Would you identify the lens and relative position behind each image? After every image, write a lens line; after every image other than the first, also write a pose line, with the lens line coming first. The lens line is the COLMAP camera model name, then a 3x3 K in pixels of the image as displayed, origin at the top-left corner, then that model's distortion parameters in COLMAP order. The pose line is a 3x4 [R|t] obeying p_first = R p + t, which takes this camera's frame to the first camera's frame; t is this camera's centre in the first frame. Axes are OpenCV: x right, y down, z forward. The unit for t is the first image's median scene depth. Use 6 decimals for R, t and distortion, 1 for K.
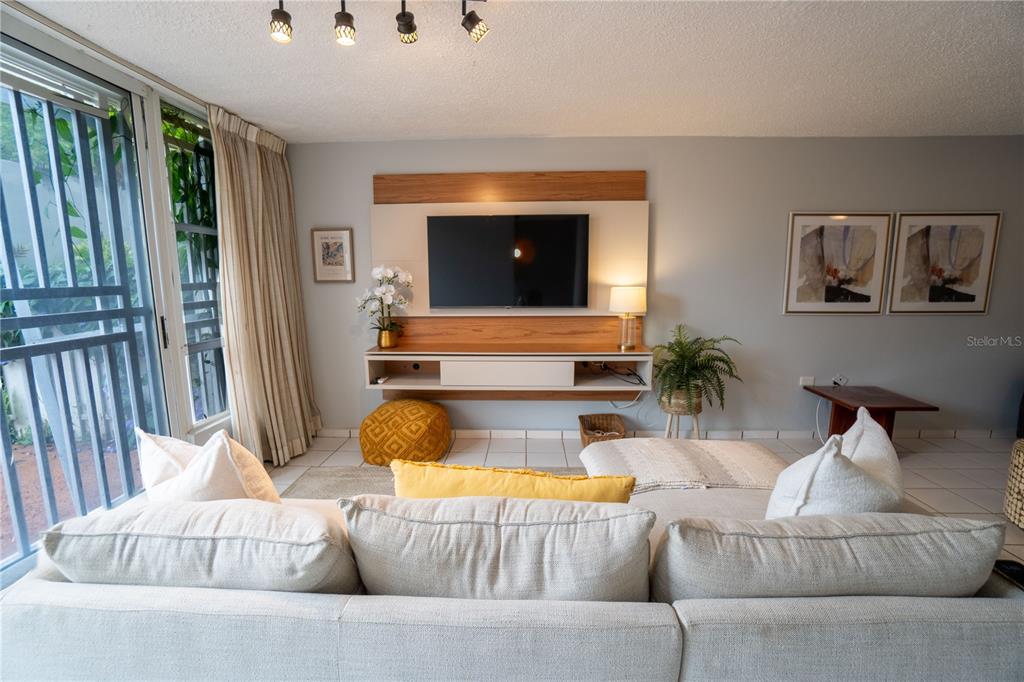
lens RADIAL K [[446.1, 0, 489.0], [0, 446.1, 335.7], [0, 0, 1]] dist [-0.012311, 0.001467]
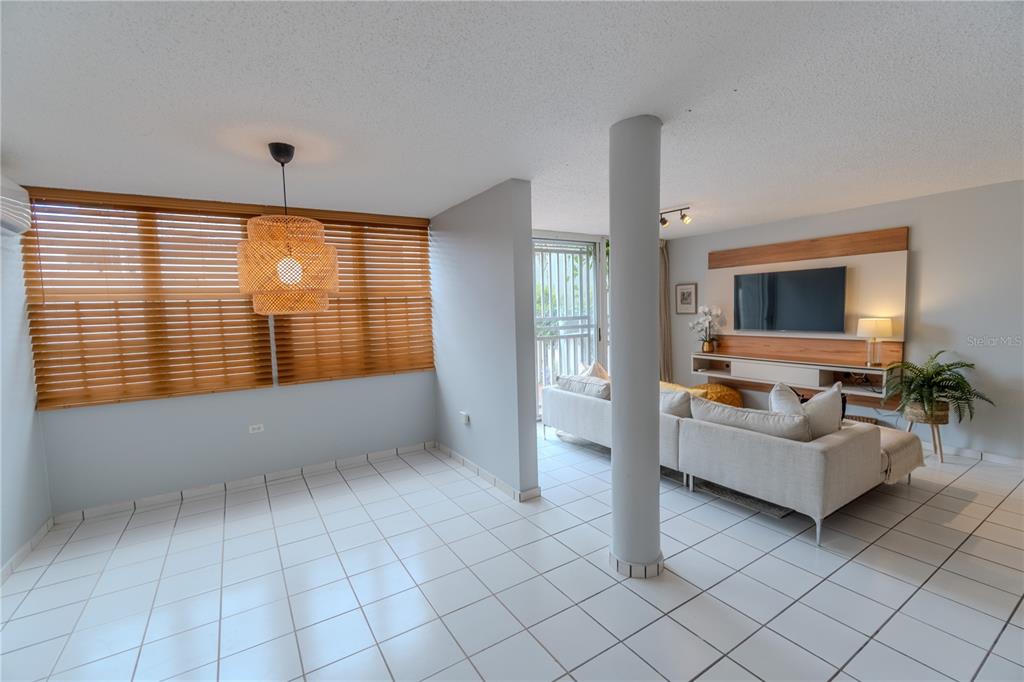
lens RADIAL K [[446.1, 0, 512.8], [0, 446.1, 340.4], [0, 0, 1]] dist [-0.012311, 0.001467]
pose [[0.584105, 0.050914, -0.810079, 0.744409], [-0.089304, 0.996003, -0.001794, 0.054204], [0.806750, 0.073391, 0.586317, -0.633839]]
